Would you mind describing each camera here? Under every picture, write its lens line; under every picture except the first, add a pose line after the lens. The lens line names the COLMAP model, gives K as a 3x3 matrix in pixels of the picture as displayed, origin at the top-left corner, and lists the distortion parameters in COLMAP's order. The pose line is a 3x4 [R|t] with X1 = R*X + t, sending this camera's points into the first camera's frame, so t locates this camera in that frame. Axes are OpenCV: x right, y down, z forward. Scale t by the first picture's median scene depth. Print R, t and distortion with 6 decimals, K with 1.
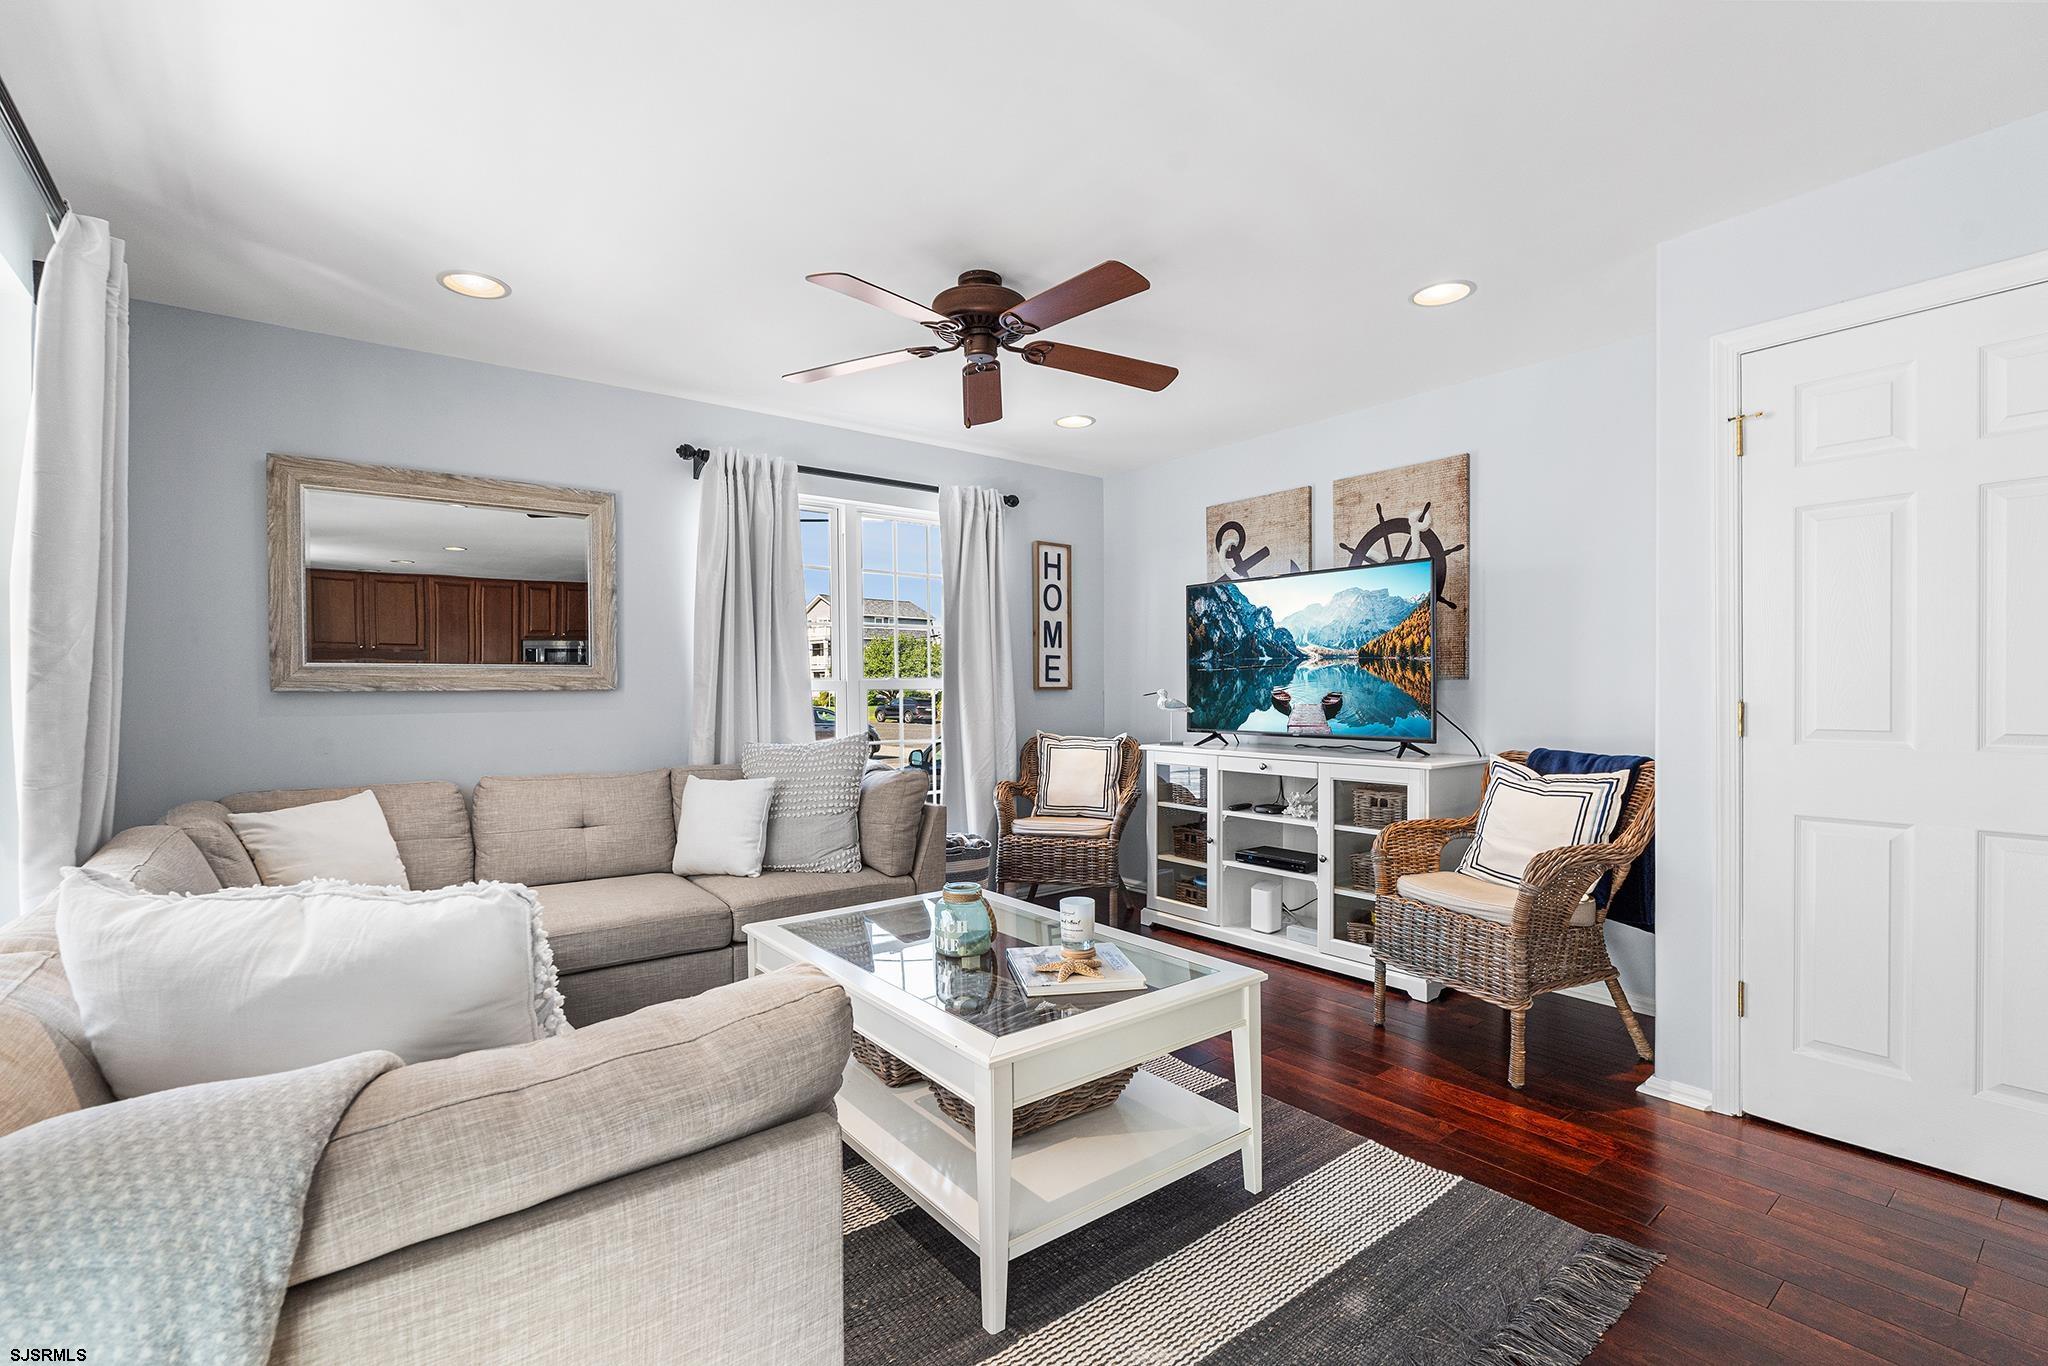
lens RADIAL K [[906.1, 0, 1015.2], [0, 906.1, 697.3], [0, 0, 1]] dist [-0.008770, 0.000133]
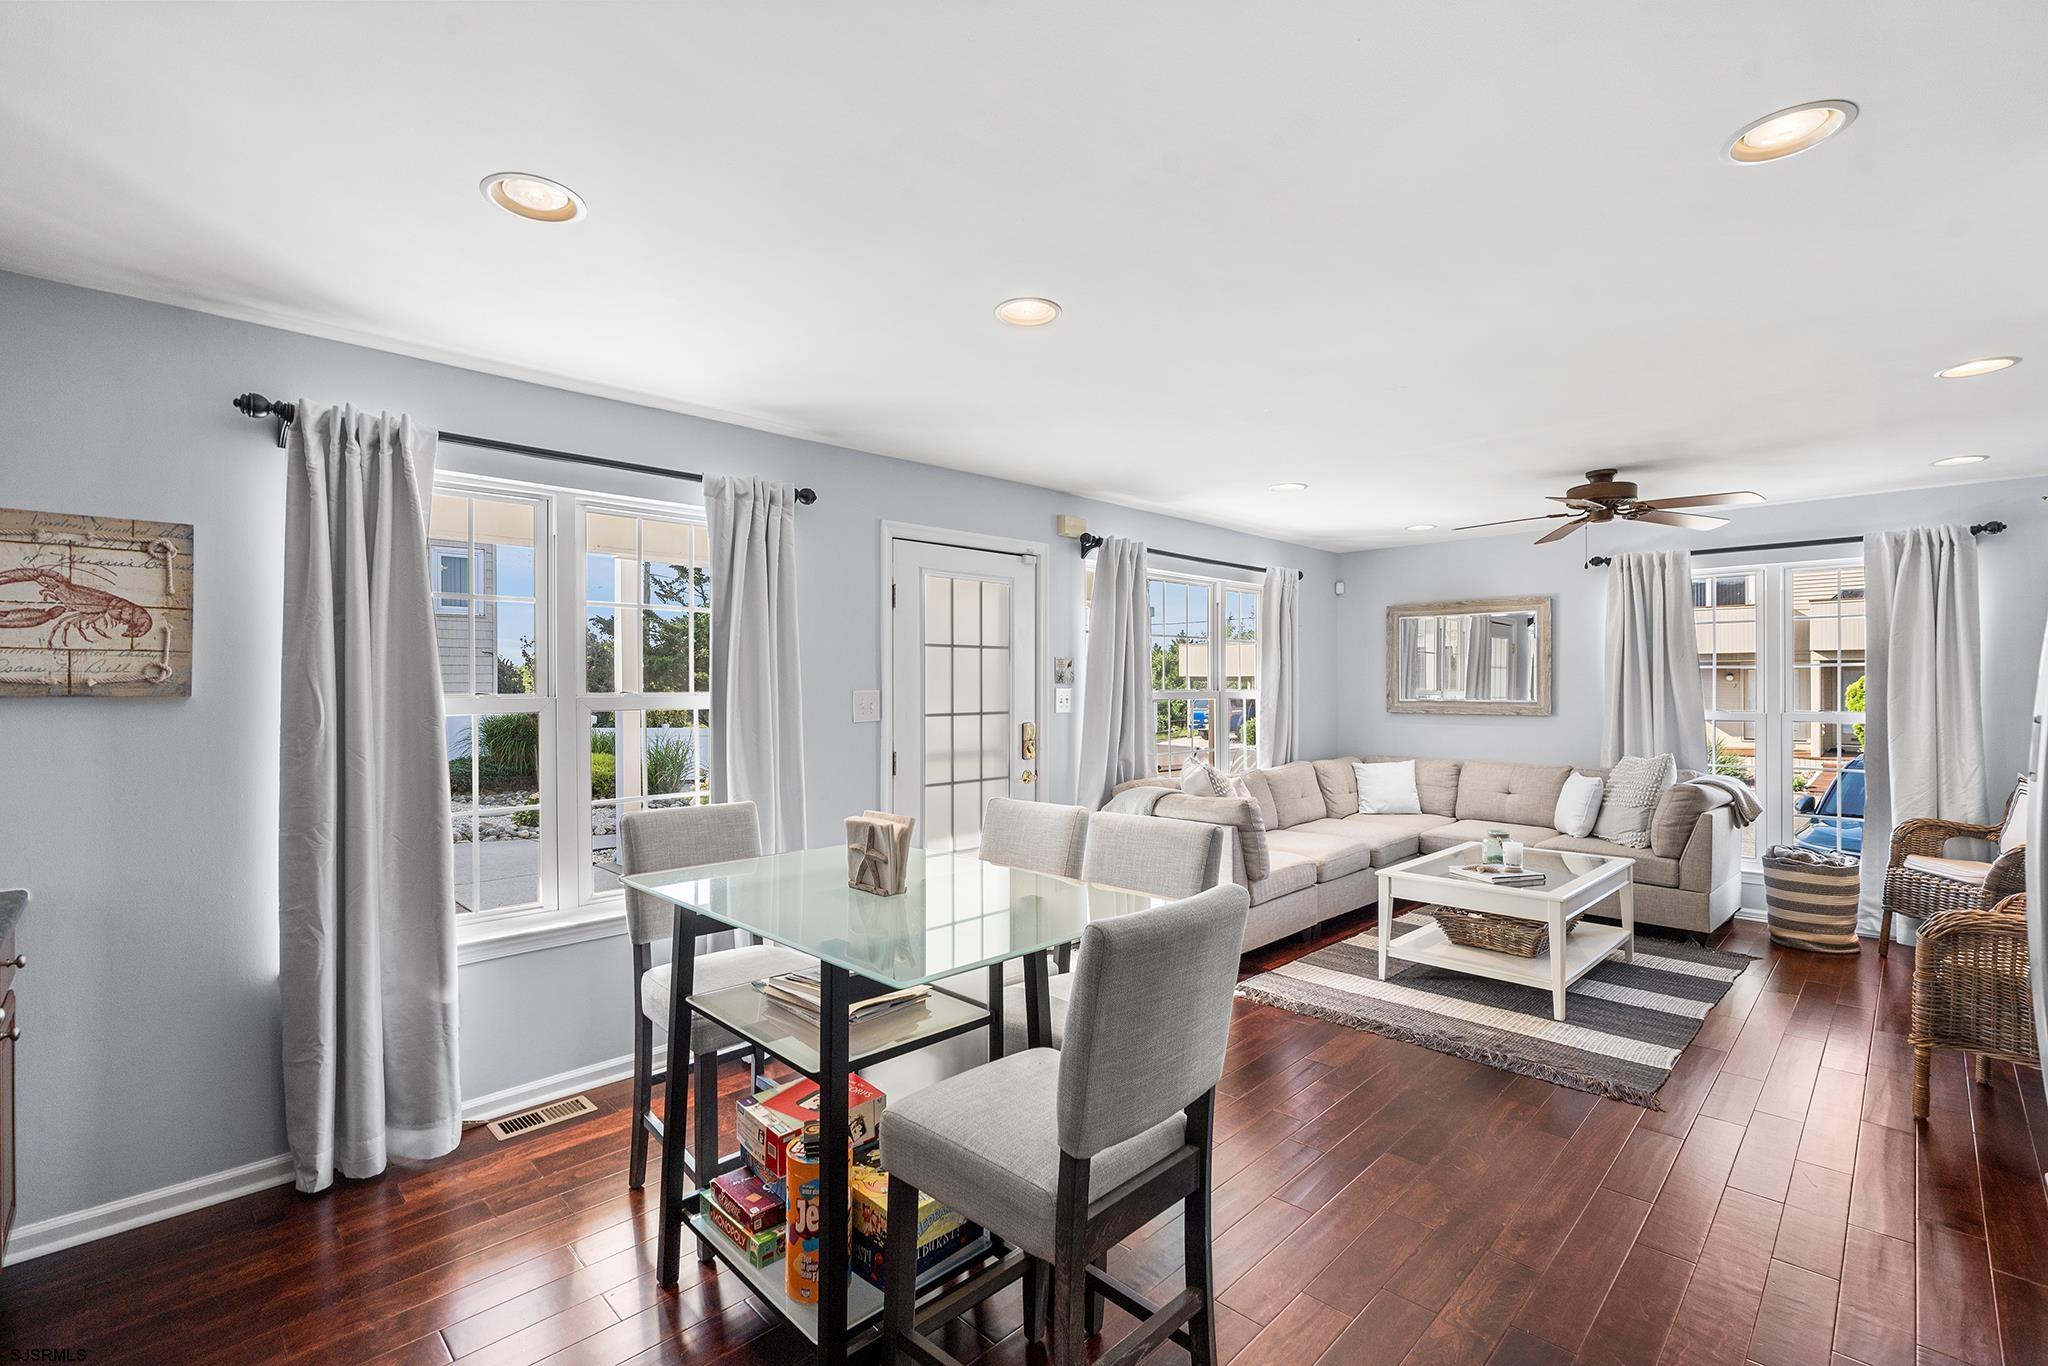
lens RADIAL K [[904.7, 0, 1012.1], [0, 904.7, 685.3], [0, 0, 1]] dist [-0.005607, -0.000289]
pose [[0.117271, 0.007652, -0.993070, 0.962937], [-0.010883, 0.999920, 0.006419, -0.056801], [0.993040, 0.010055, 0.117345, -0.144341]]
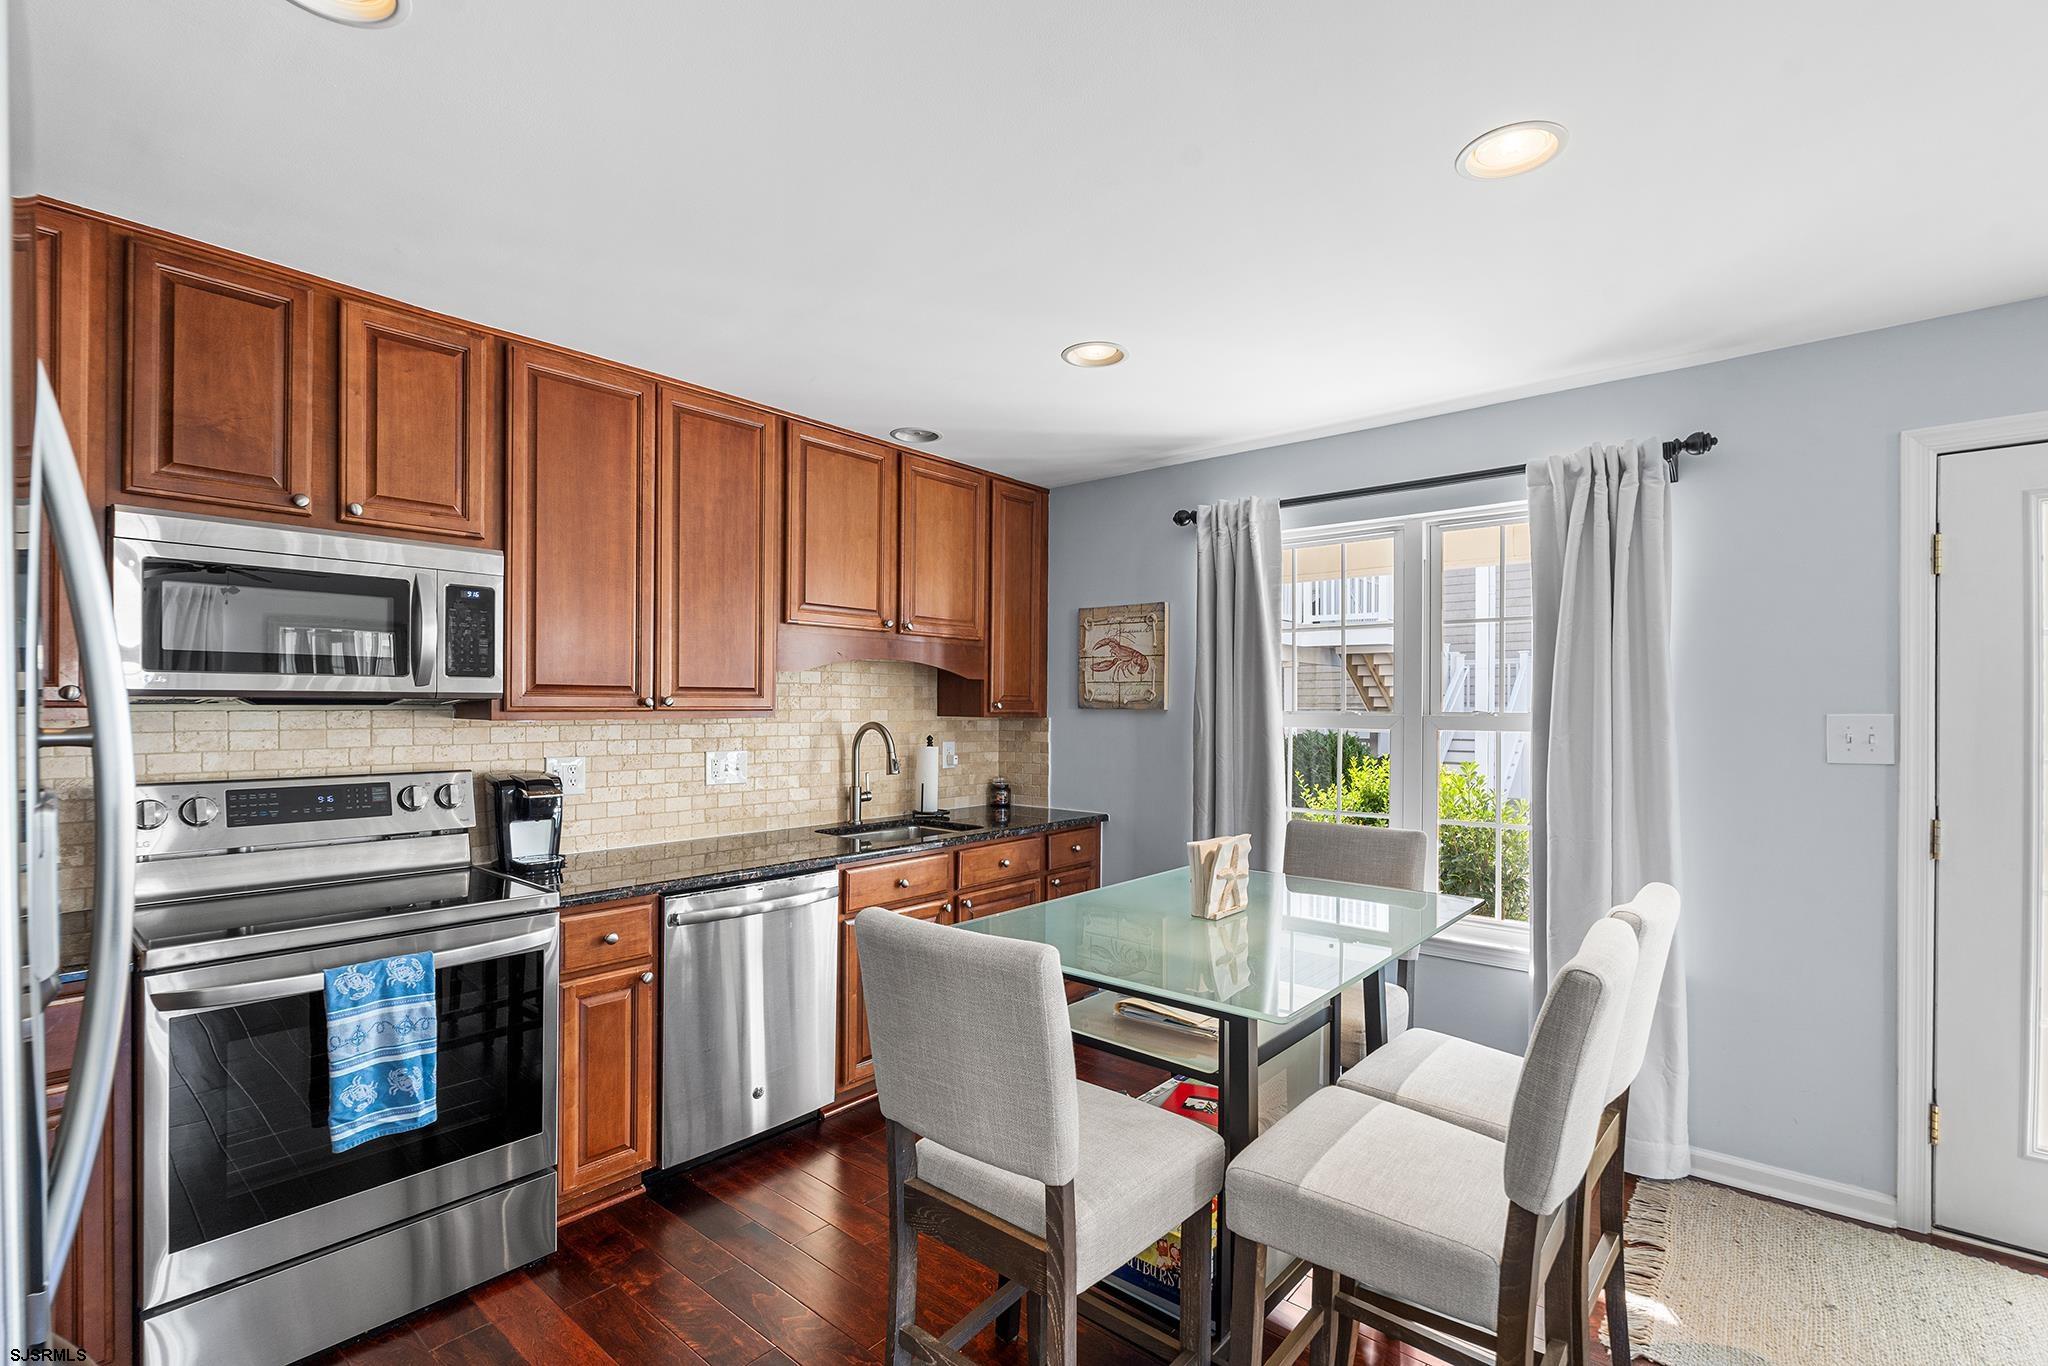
lens RADIAL K [[935.2, 0, 1014.2], [0, 935.2, 703.3], [0, 0, 1]] dist [-0.003210, -0.000507]
pose [[-0.980585, 0.004149, -0.196051, 0.664833], [0.001672, 0.999917, 0.012800, -0.059224], [0.196088, 0.012224, -0.980510, 0.310958]]
